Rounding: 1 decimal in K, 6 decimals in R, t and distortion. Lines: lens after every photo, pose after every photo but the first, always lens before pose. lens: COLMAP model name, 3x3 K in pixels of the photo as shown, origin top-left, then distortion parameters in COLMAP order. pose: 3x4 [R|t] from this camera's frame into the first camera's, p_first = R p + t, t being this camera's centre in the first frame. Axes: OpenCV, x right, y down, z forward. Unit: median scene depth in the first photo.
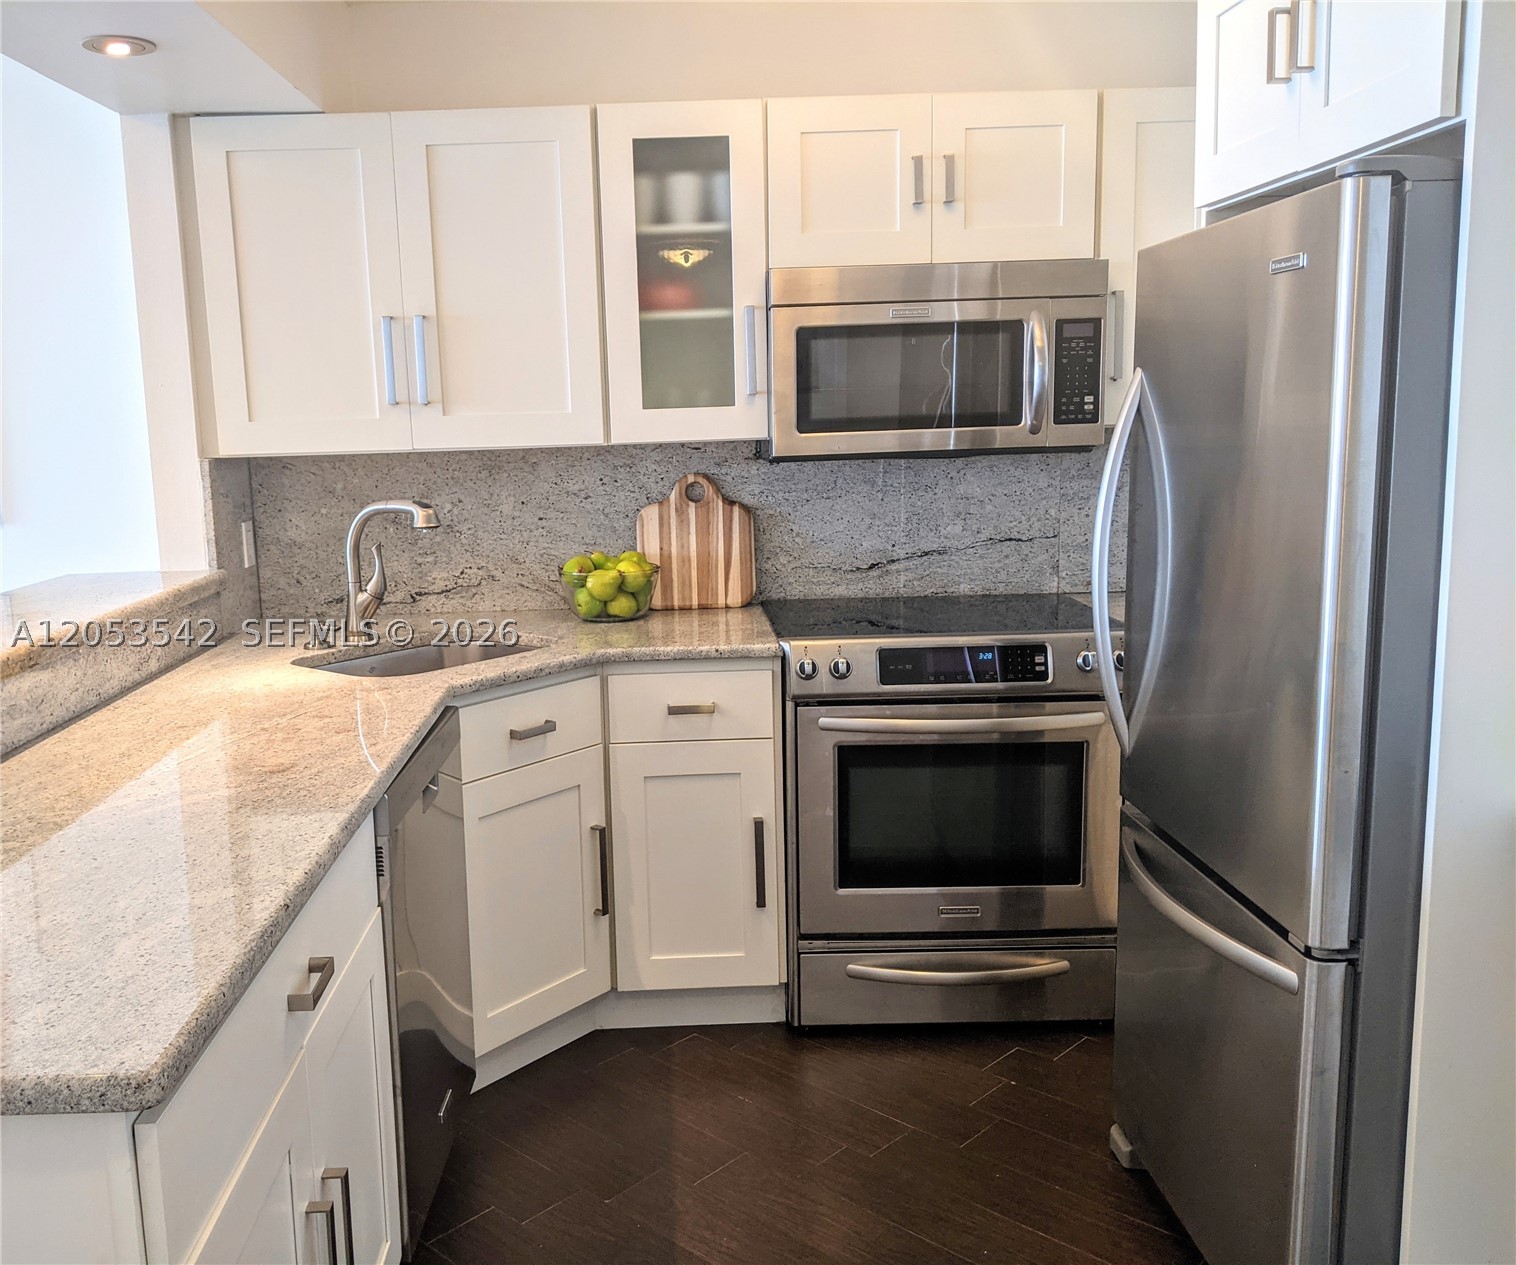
lens RADIAL K [[1342.1, 0, 659.4], [0, 1342.1, 633.4], [0, 0, 1]] dist [0.096106, -0.194886]
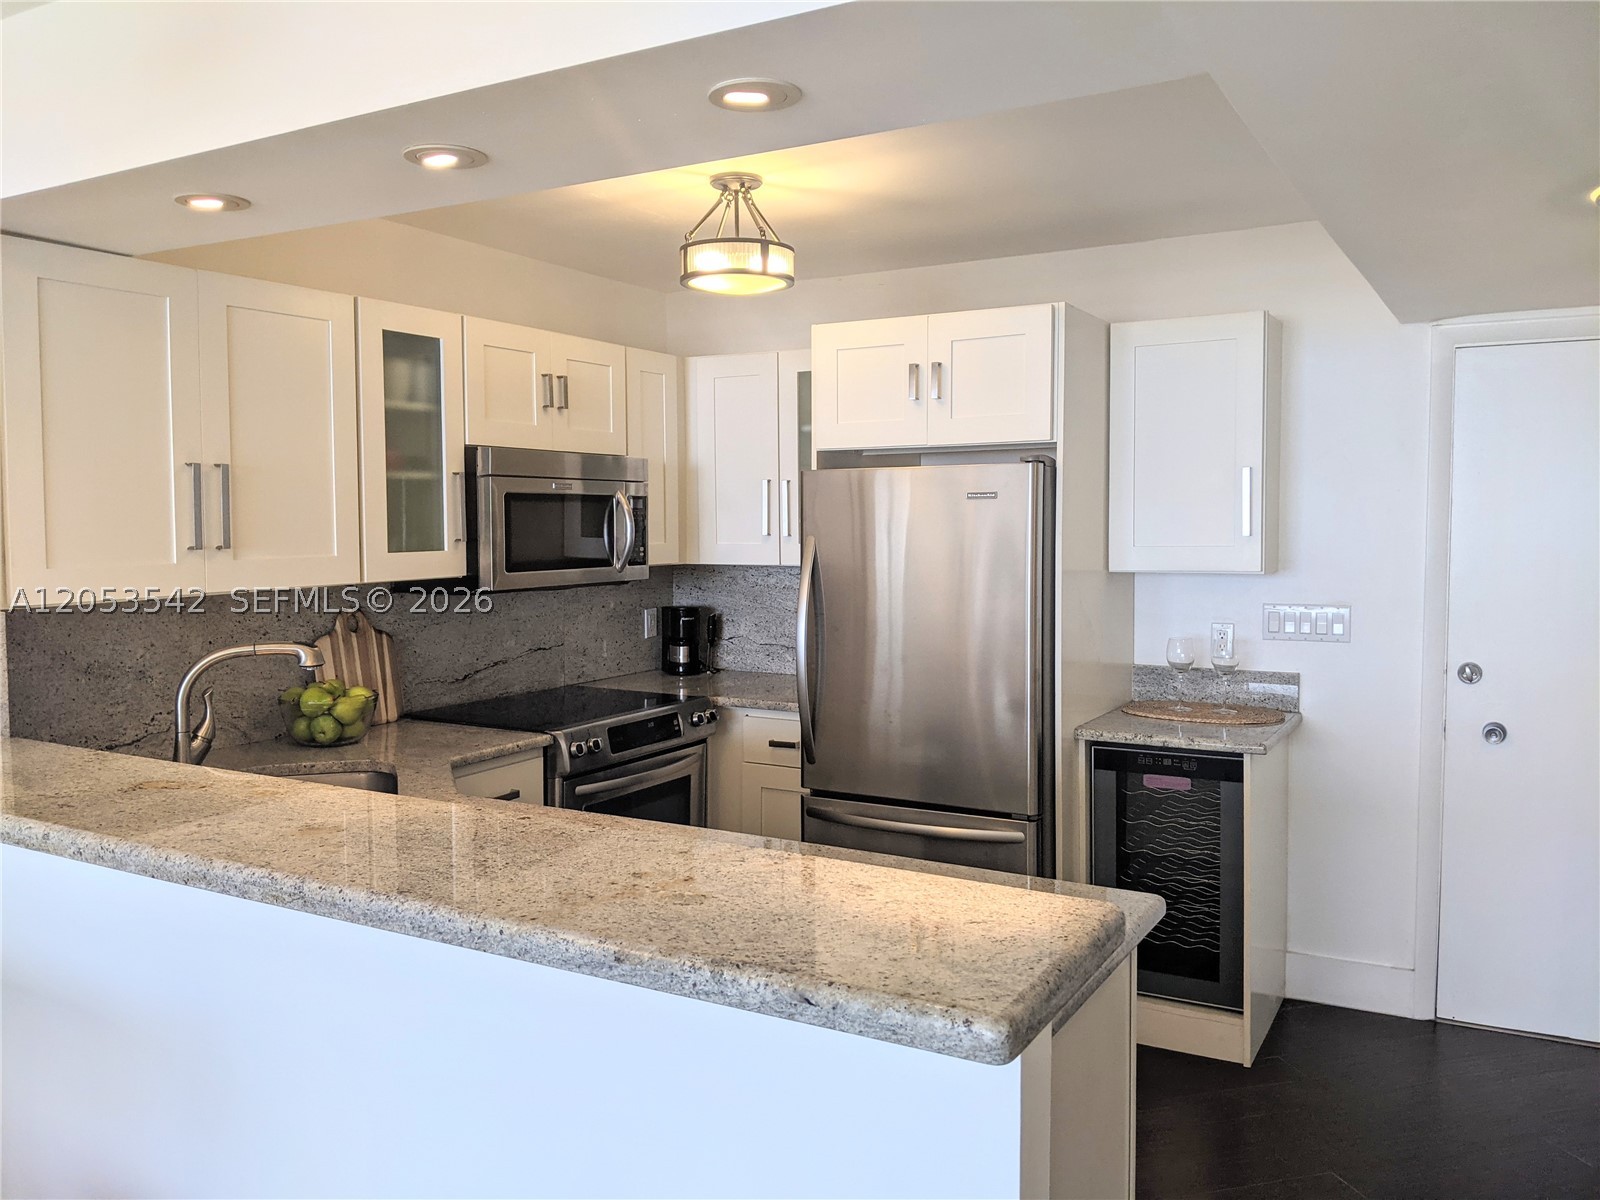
lens RADIAL K [[1259.7, 0, 804.3], [0, 1259.7, 591.8], [0, 0, 1]] dist [0.068230, -0.129031]
pose [[0.498631, -0.023934, 0.866484, -0.781360], [0.128404, 0.990630, -0.046529, -0.037501], [-0.857251, 0.134461, 0.497032, 0.158321]]
